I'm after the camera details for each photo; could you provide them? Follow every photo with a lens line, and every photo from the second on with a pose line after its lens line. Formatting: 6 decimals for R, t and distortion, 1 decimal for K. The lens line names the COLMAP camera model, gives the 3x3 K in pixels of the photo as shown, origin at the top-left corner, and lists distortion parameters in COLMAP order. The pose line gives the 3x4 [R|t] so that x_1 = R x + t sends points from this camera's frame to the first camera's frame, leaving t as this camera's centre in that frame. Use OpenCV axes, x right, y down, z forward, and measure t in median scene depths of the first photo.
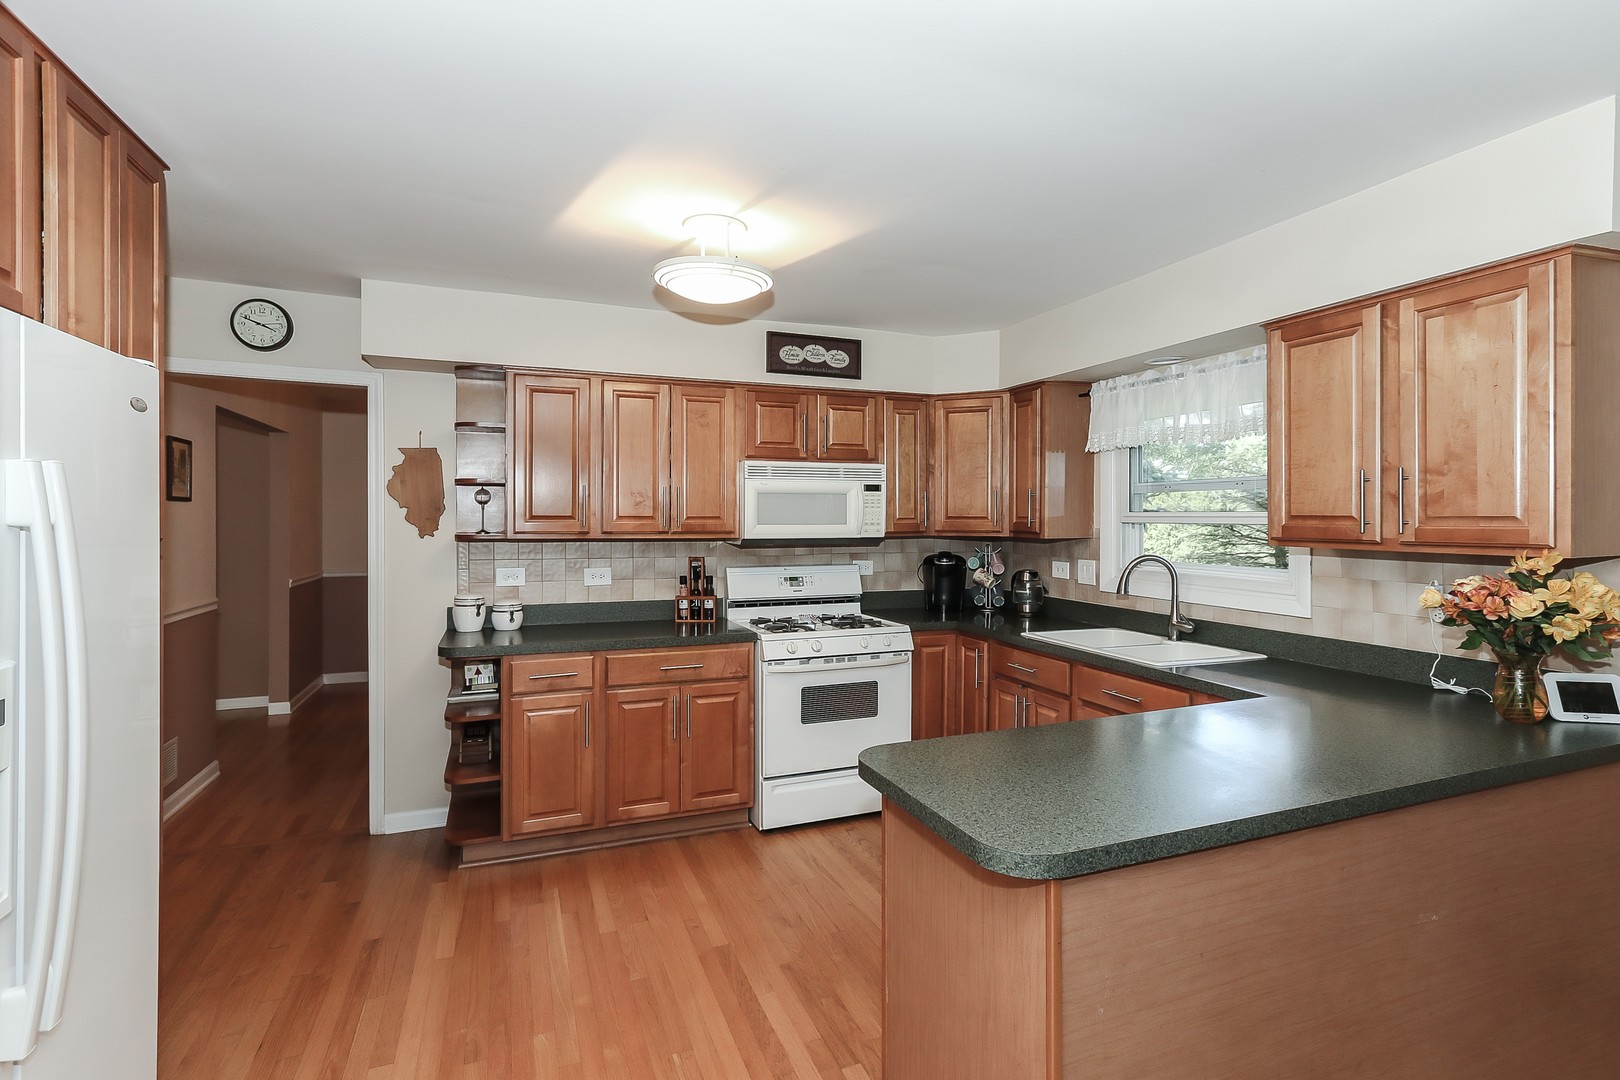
lens RADIAL K [[757.1, 0, 818.4], [0, 757.1, 528.3], [0, 0, 1]] dist [0.005383, 0.001342]
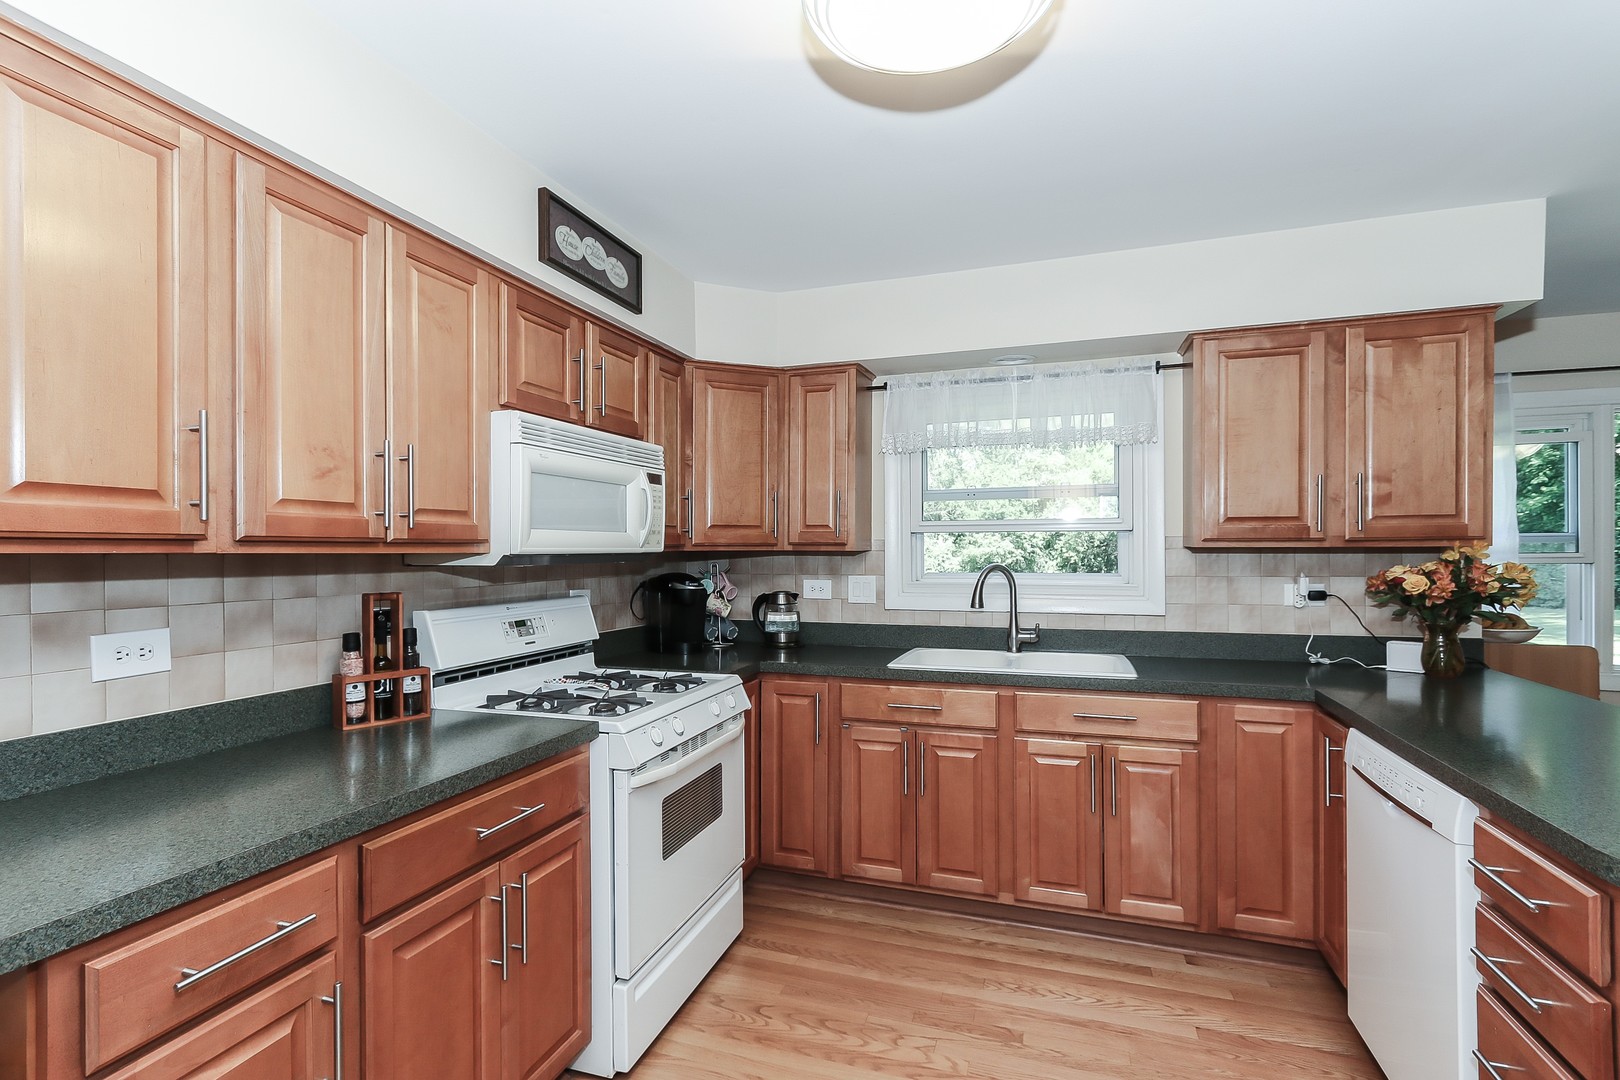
lens RADIAL K [[757.1, 0, 797.9], [0, 757.1, 549.4], [0, 0, 1]] dist [0.005383, 0.001342]
pose [[0.658693, -0.003027, 0.752405, -0.389495], [0.014684, 0.999853, -0.008833, 0.019591], [-0.752268, 0.016866, 0.658641, 0.513038]]
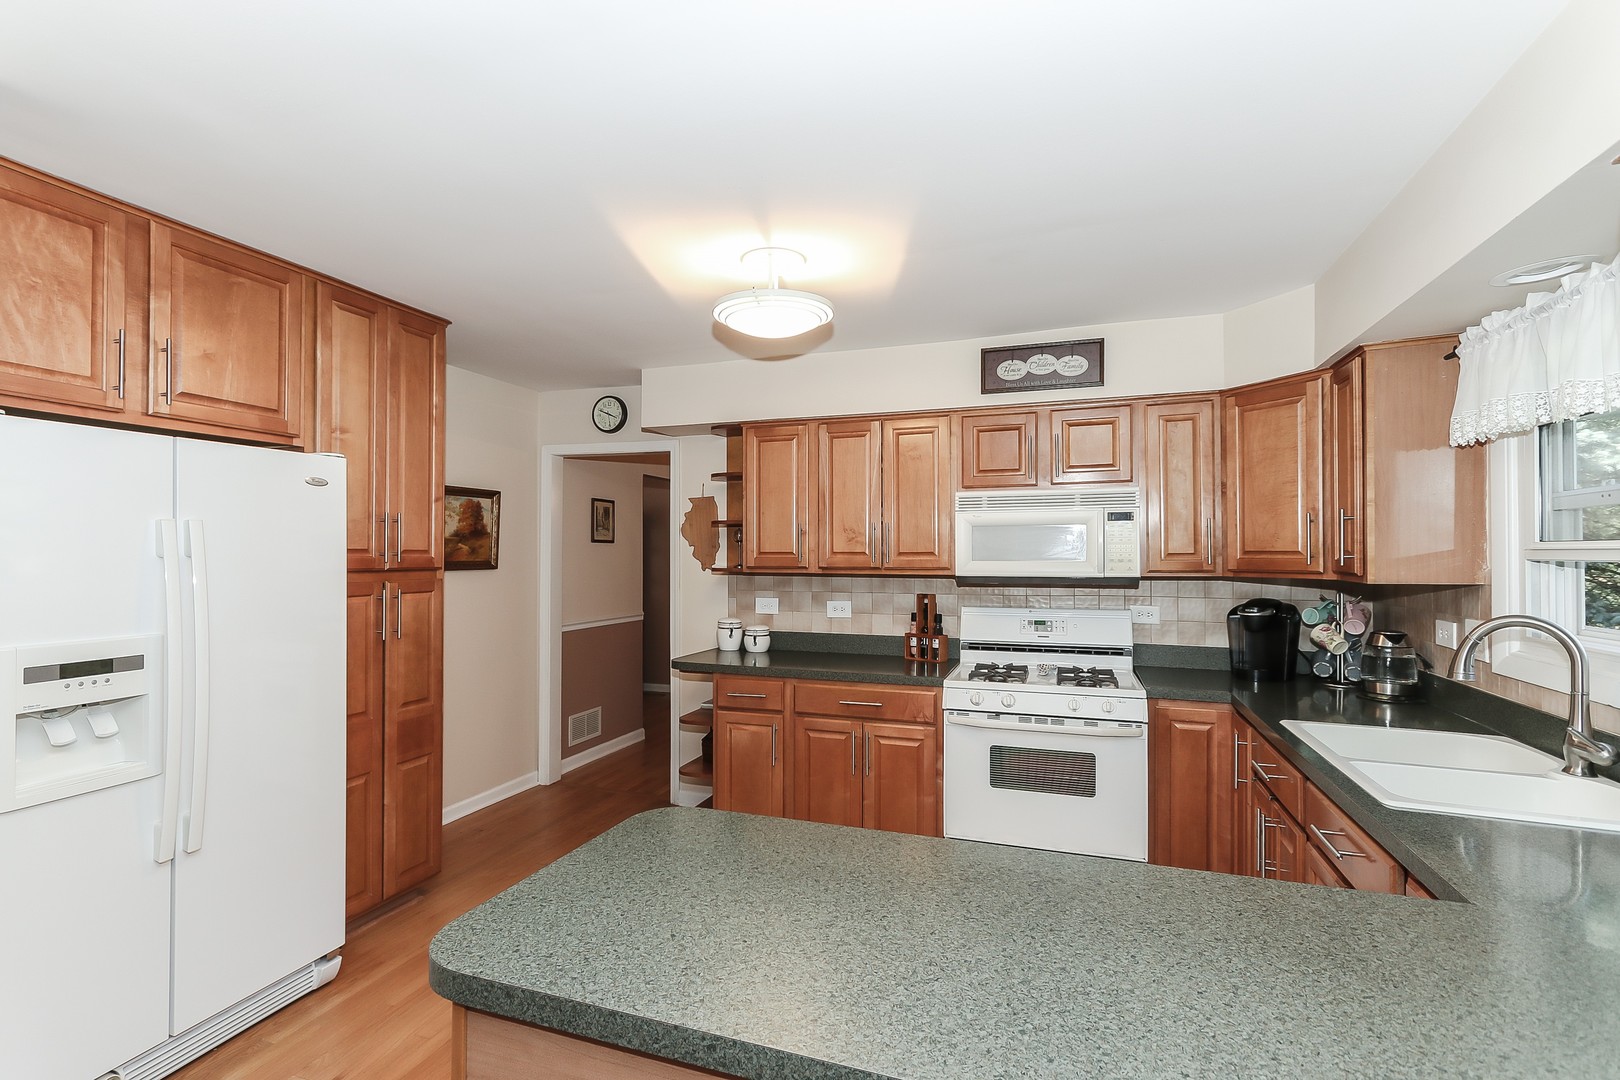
lens RADIAL K [[757.1, 0, 778.8], [0, 757.1, 546.5], [0, 0, 1]] dist [0.005383, 0.001342]
pose [[0.746694, -0.007469, -0.665126, 0.376228], [-0.004514, 0.999857, -0.016296, -0.006475], [0.665152, 0.015170, 0.746554, 0.166146]]
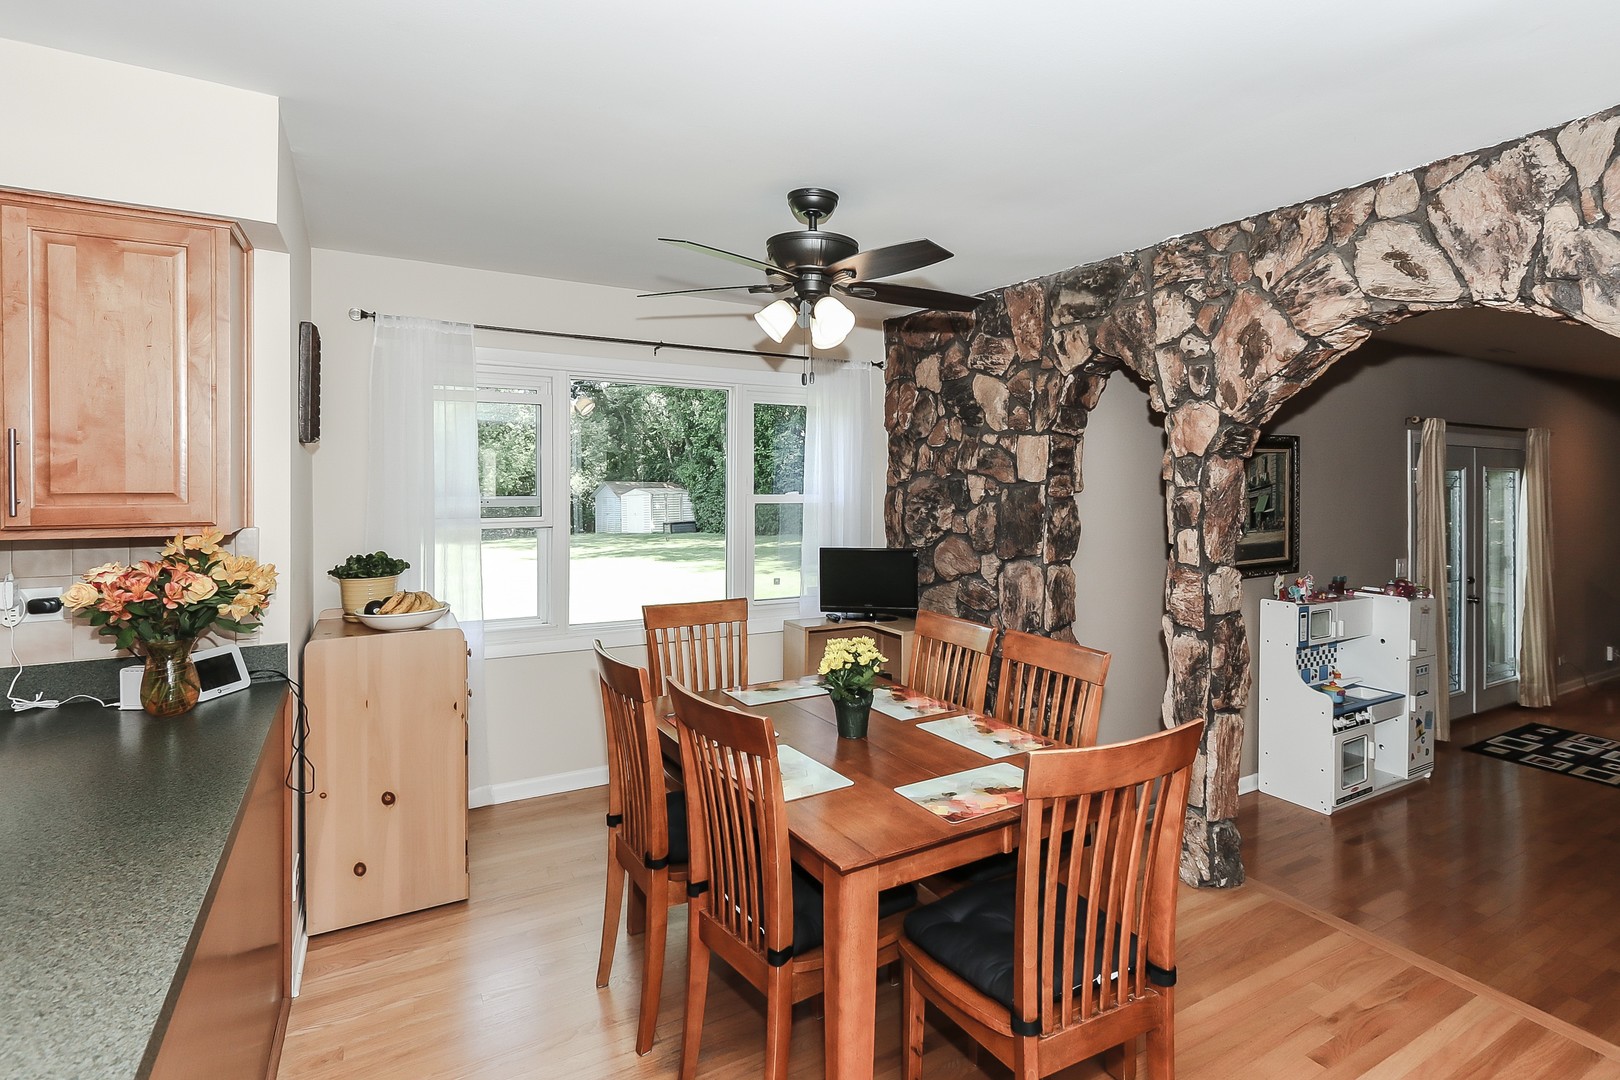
lens RADIAL K [[815.0, 0, 860.4], [0, 815.0, 491.8], [0, 0, 1]] dist [-0.000380, 0.002069]
pose [[-0.165672, -0.013599, 0.986087, -0.099741], [0.010715, 0.999821, 0.015589, -0.012143], [-0.986123, 0.013148, -0.165497, 0.175491]]
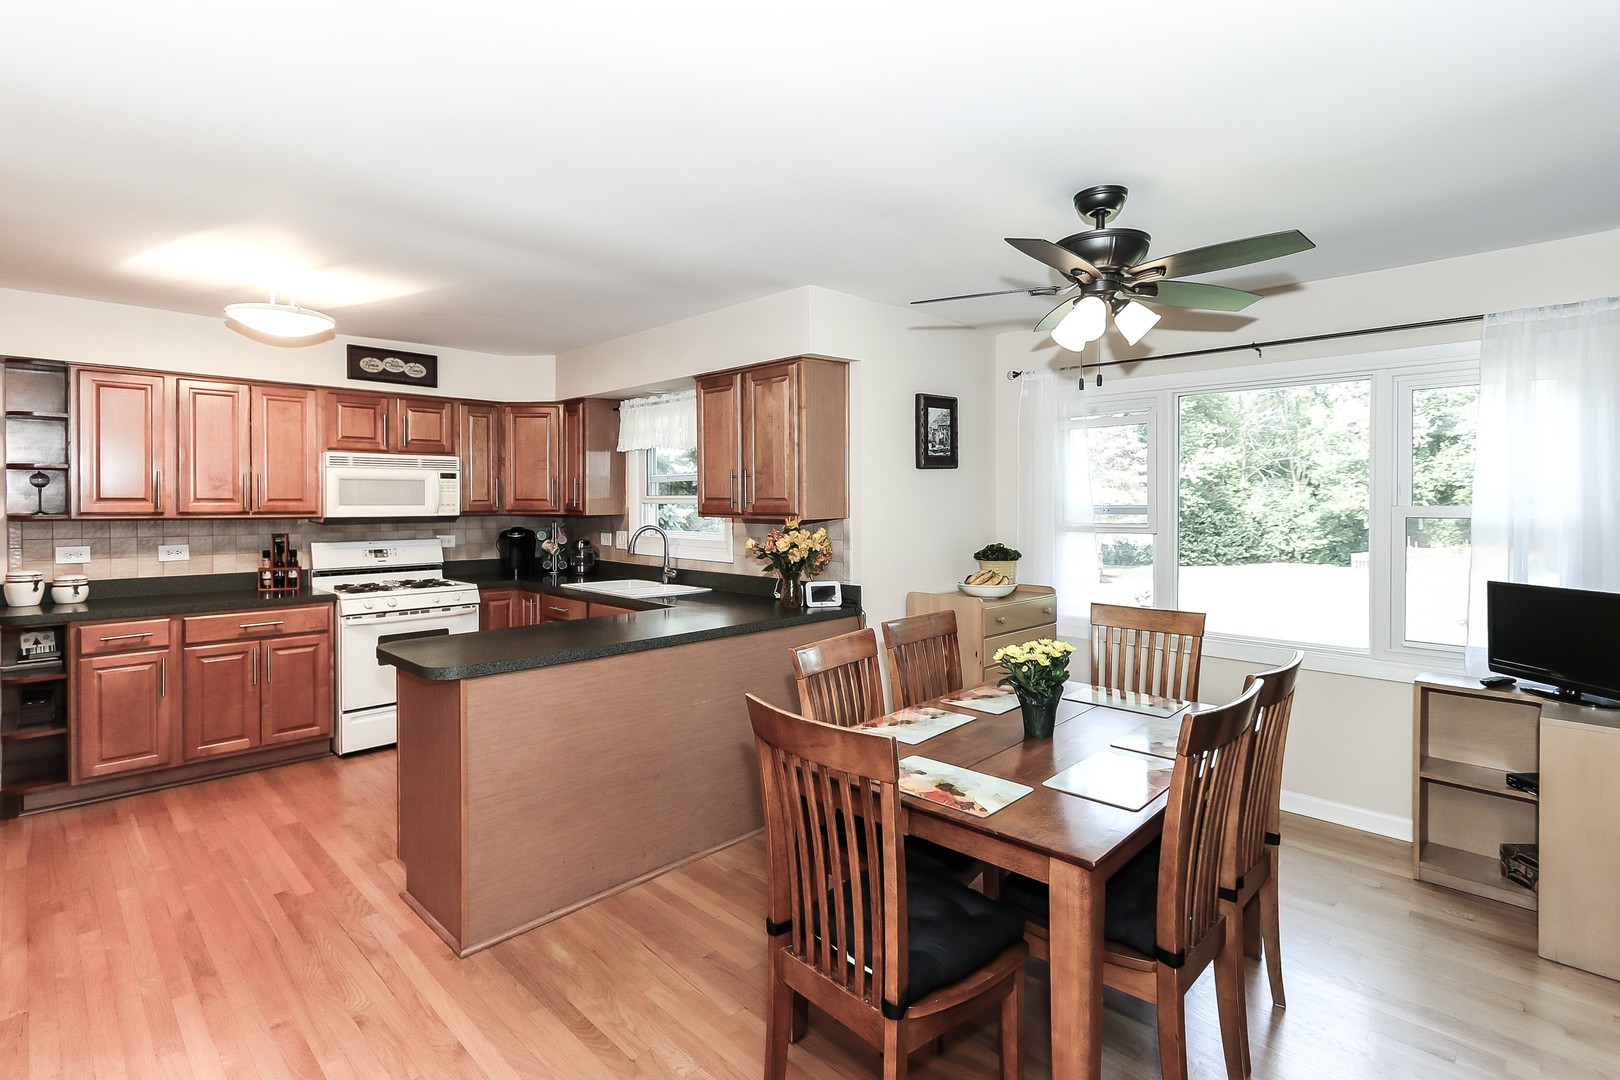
lens RADIAL K [[757.1, 0, 786.7], [0, 757.1, 512.6], [0, 0, 1]] dist [0.005383, 0.001342]
pose [[0.921936, -0.006731, 0.387283, 0.112682], [0.006573, 0.999977, 0.001732, 0.009412], [-0.387286, 0.000949, 0.921959, -0.399155]]
